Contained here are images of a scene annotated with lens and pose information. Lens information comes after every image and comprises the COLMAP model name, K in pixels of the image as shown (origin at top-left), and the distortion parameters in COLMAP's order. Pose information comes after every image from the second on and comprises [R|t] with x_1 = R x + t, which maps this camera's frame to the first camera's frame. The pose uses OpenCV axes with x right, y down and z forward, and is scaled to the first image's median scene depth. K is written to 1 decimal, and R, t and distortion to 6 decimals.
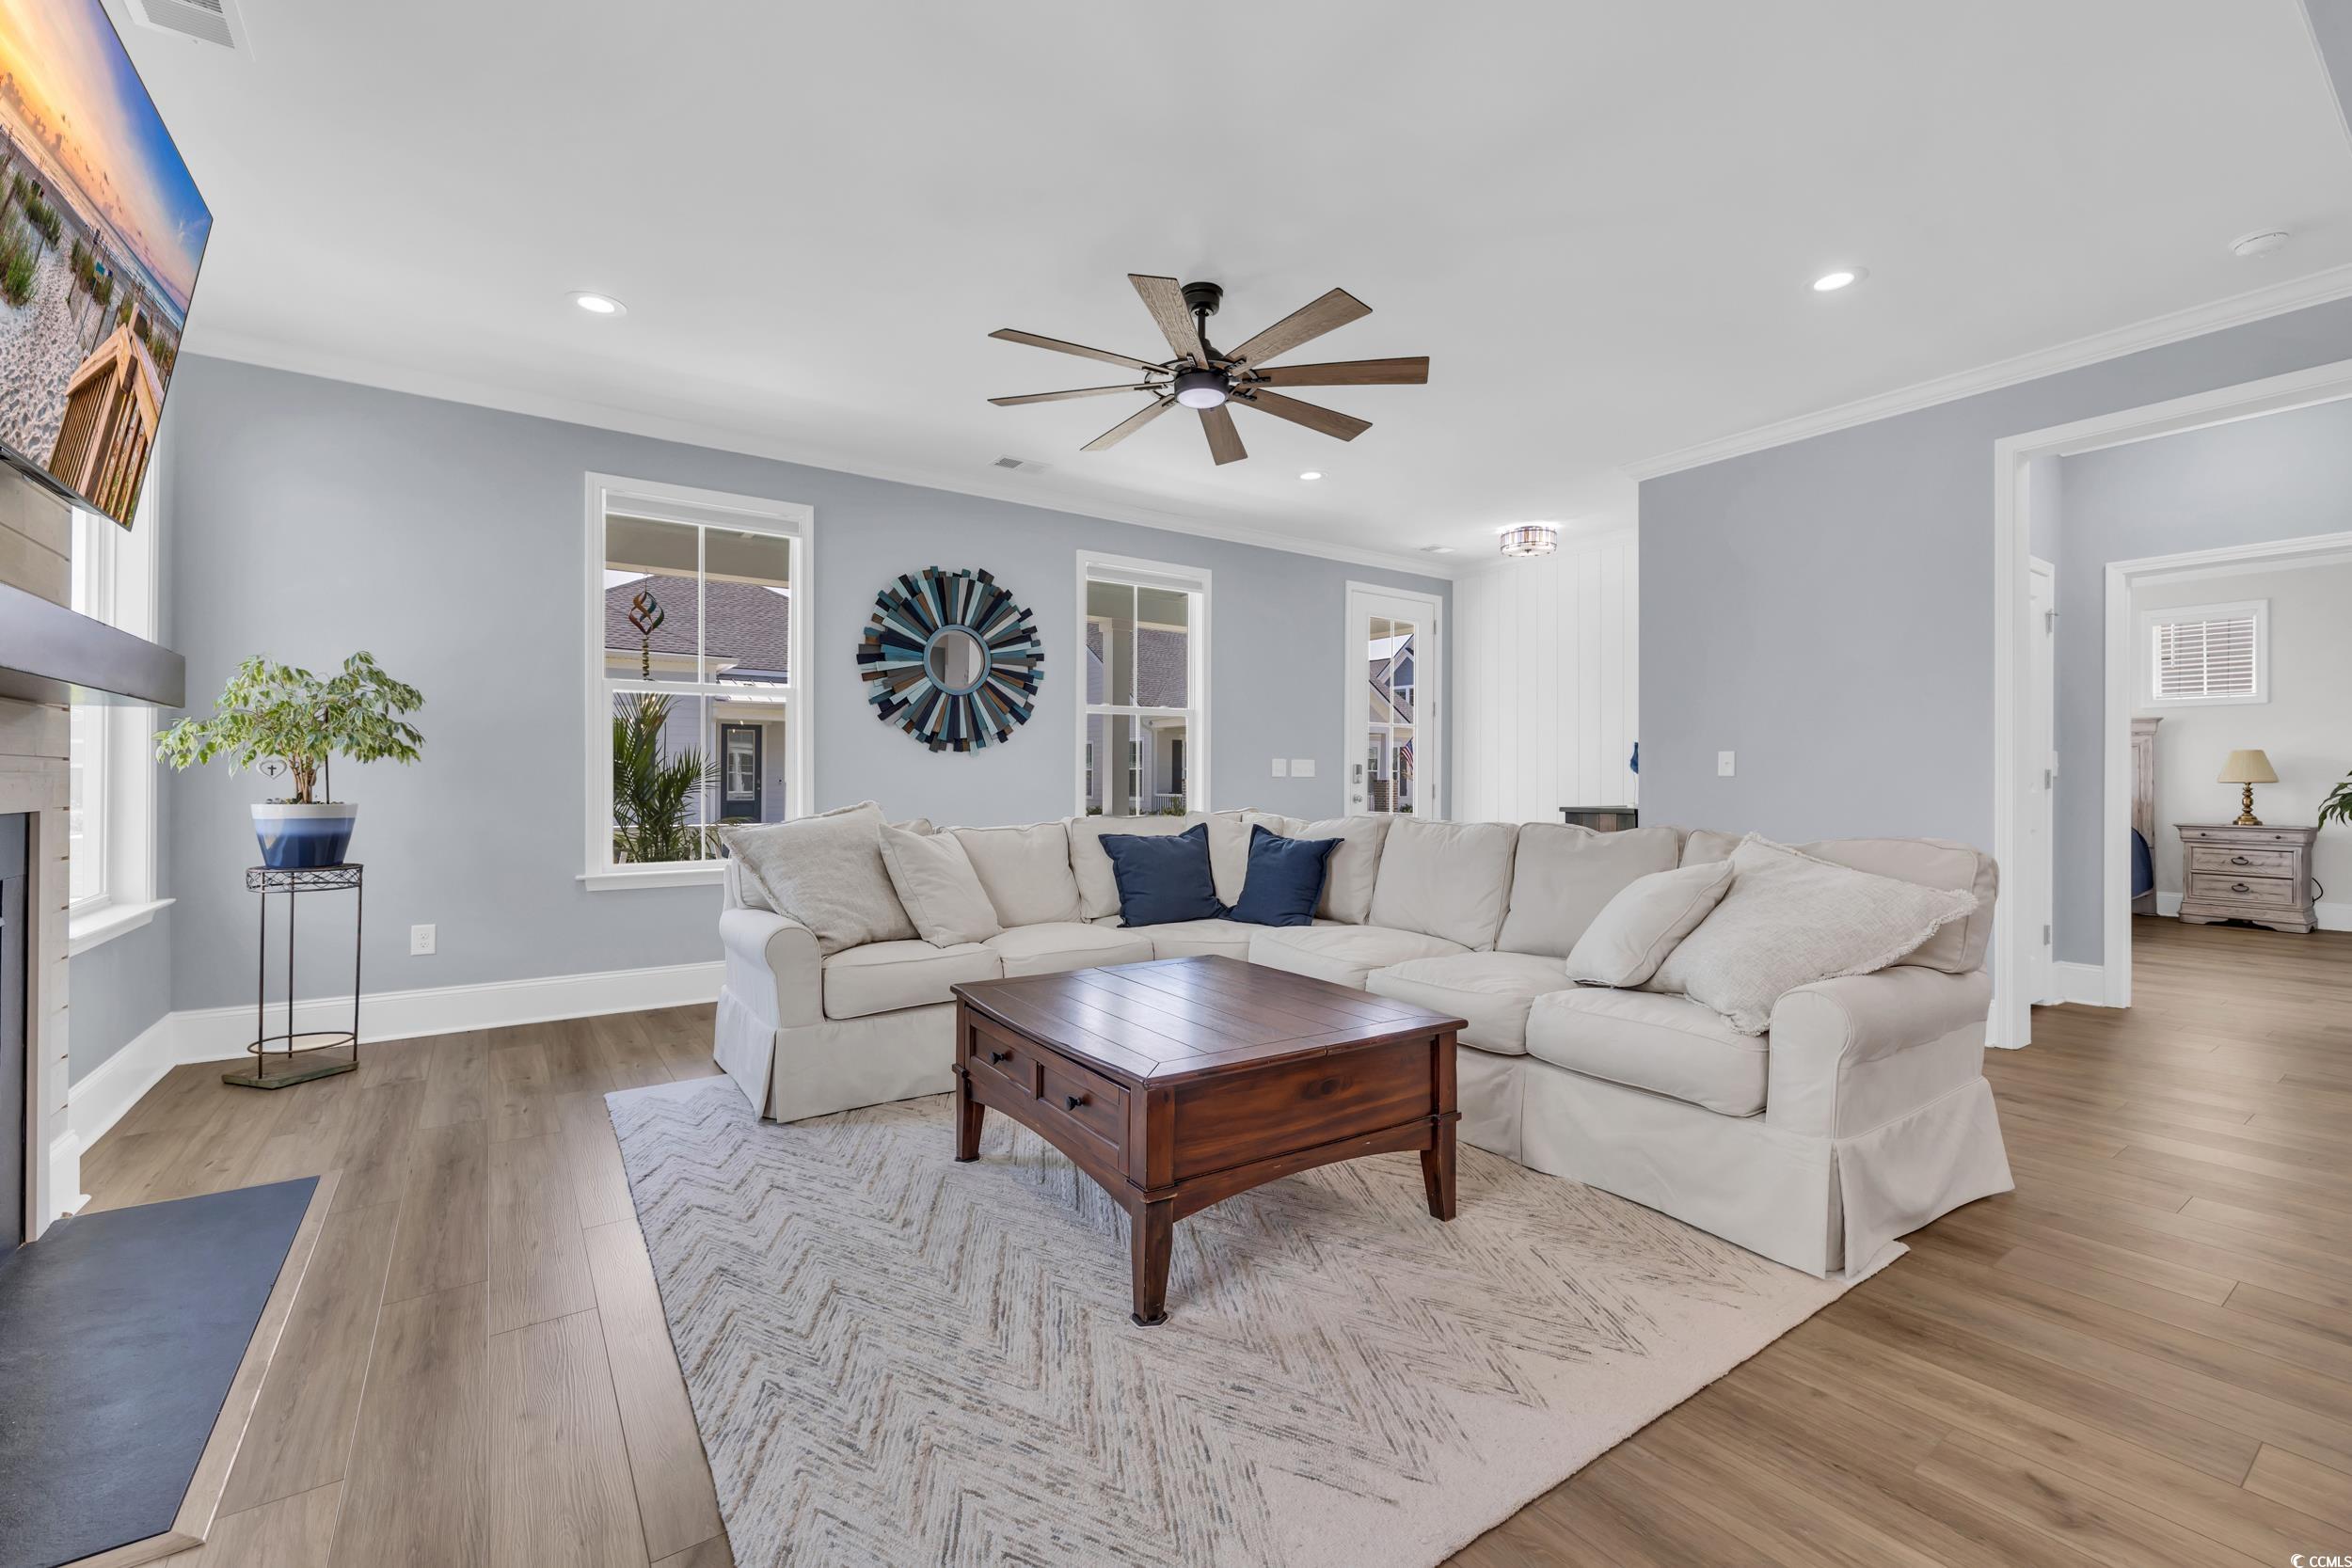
lens RADIAL K [[983.4, 0, 1173.8], [0, 983.4, 778.6], [0, 0, 1]] dist [-0.003522, -0.000051]
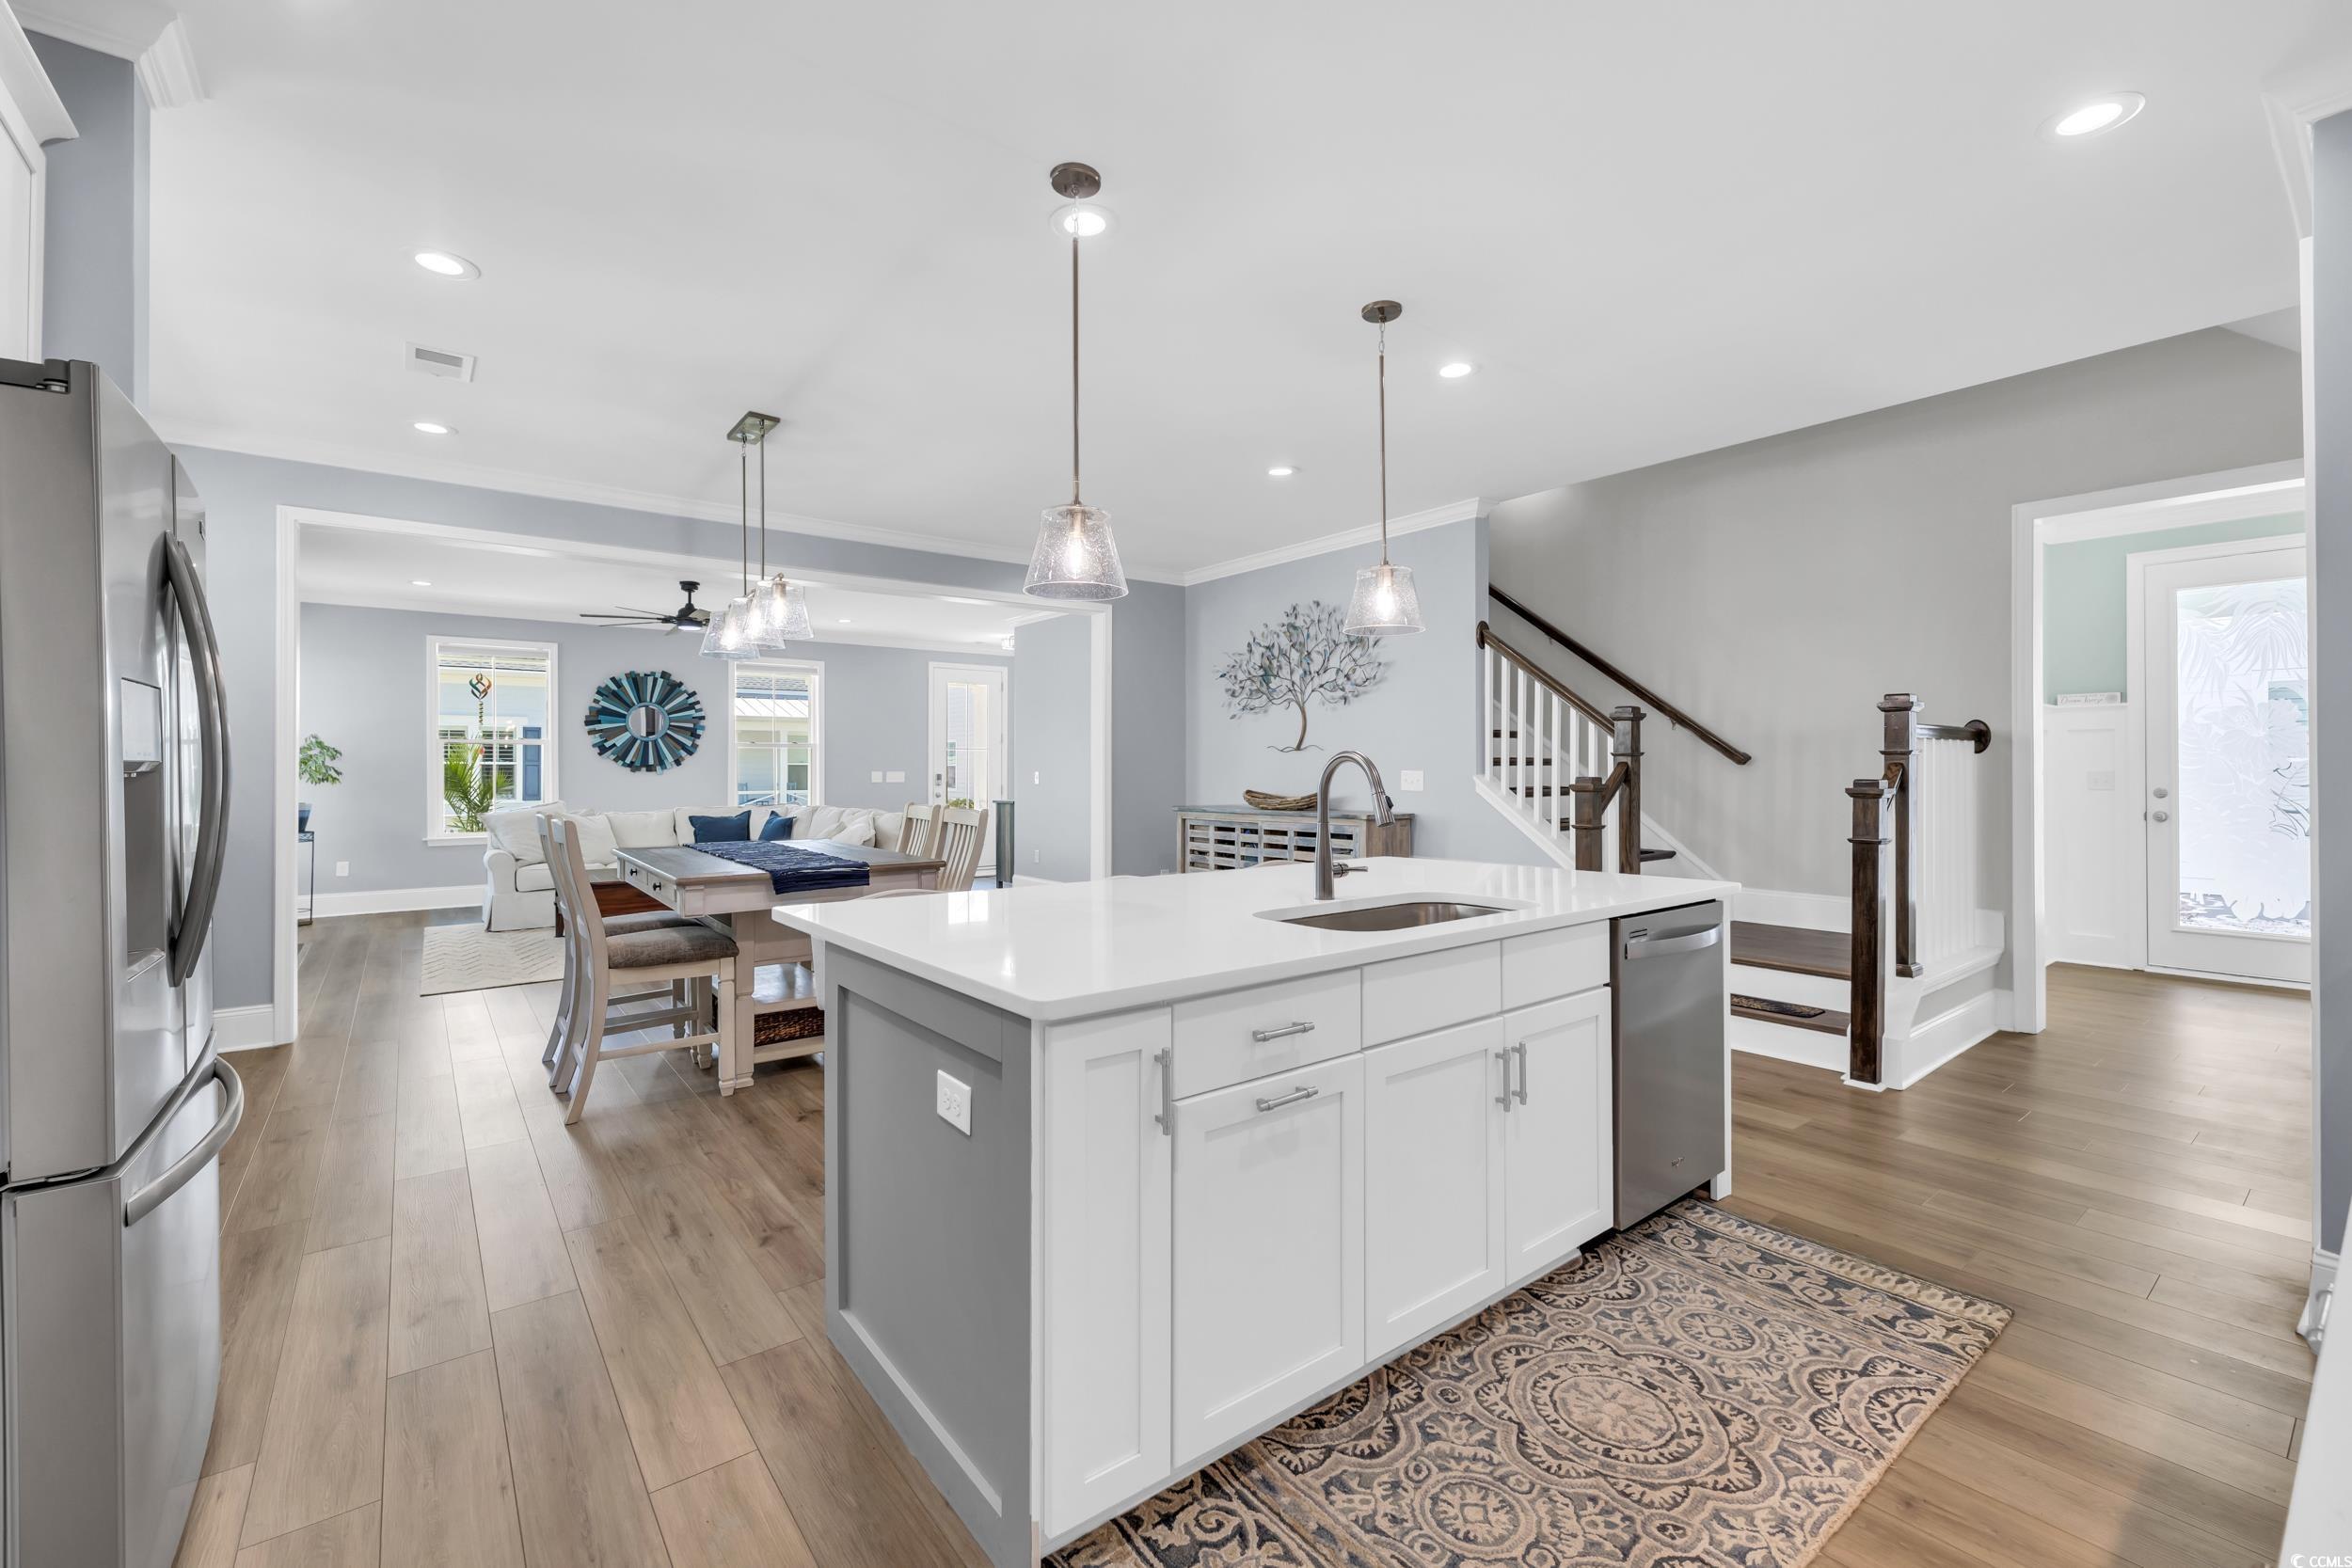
lens RADIAL K [[983.4, 0, 1184.9], [0, 983.4, 765.3], [0, 0, 1]] dist [-0.003522, -0.000051]
pose [[0.998108, -0.004631, 0.061304, 0.697384], [0.004747, 0.999987, -0.001745, -0.032946], [-0.061296, 0.002033, 0.998118, -0.927547]]
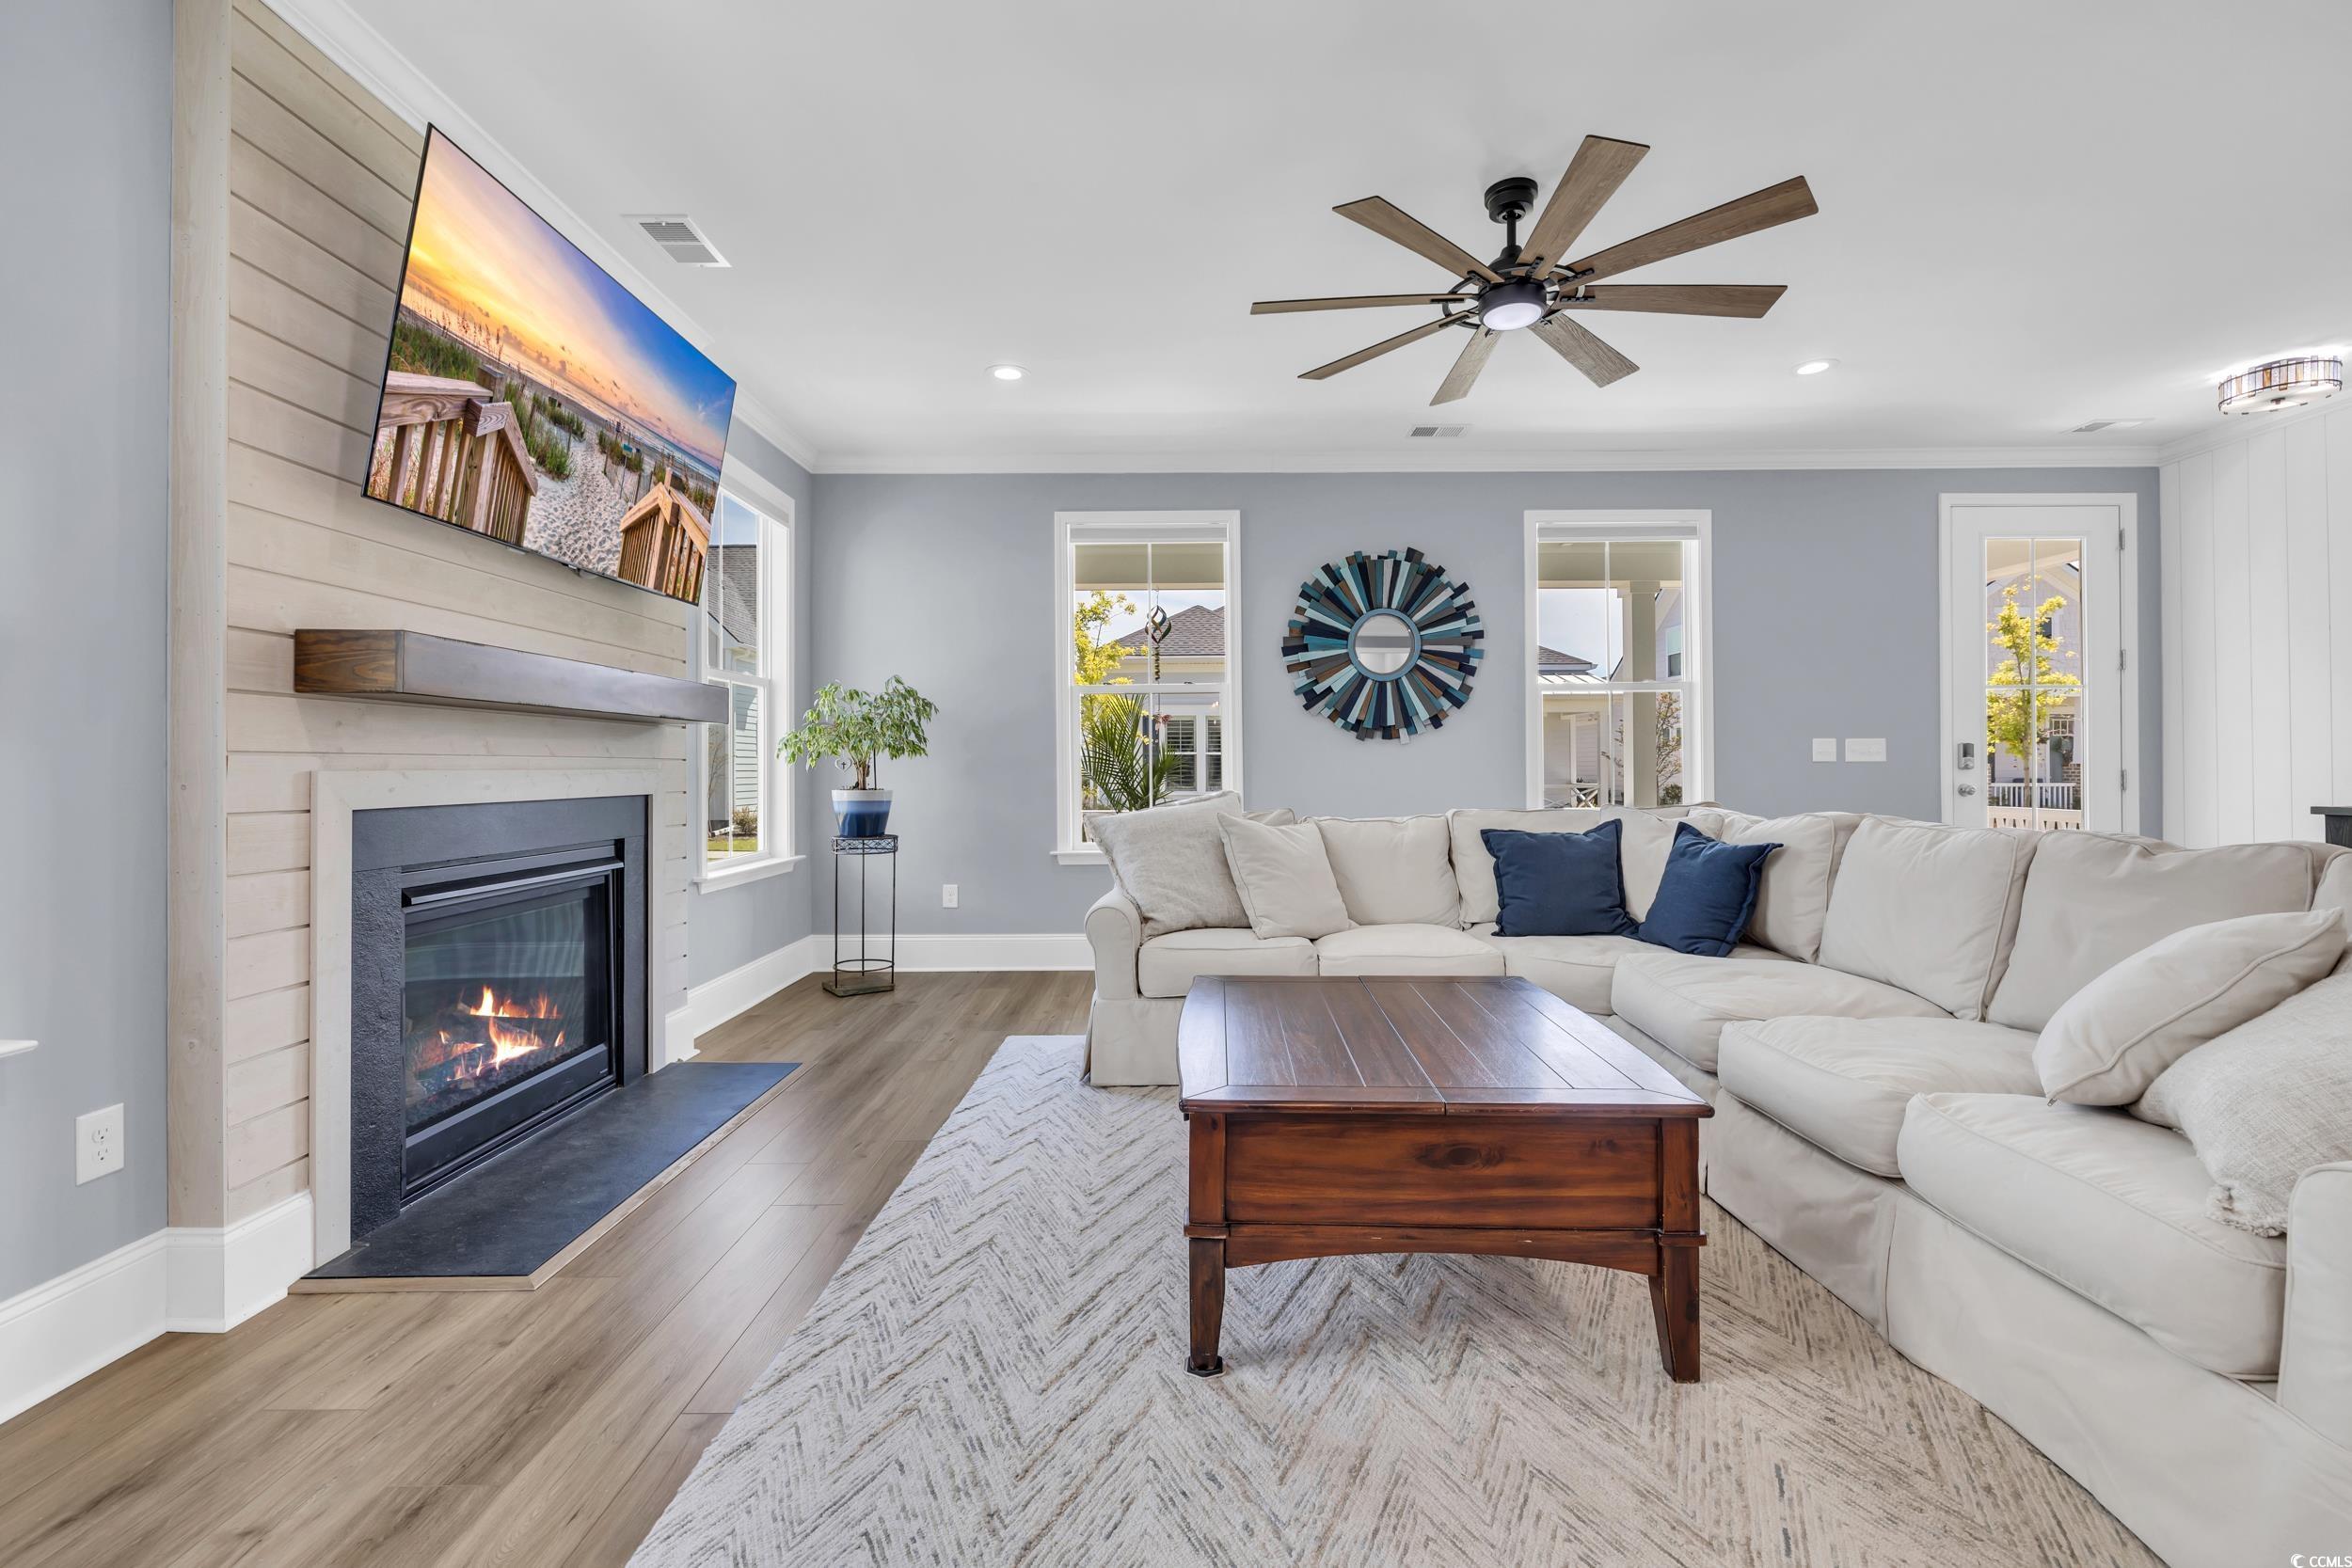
lens RADIAL K [[983.4, 0, 1182.3], [0, 983.4, 767.1], [0, 0, 1]] dist [-0.003522, -0.000051]
pose [[0.817386, -0.007735, -0.576039, 0.184236], [0.009022, 0.999959, -0.000624, -0.001248], [0.576020, -0.004687, 0.817422, 0.094978]]
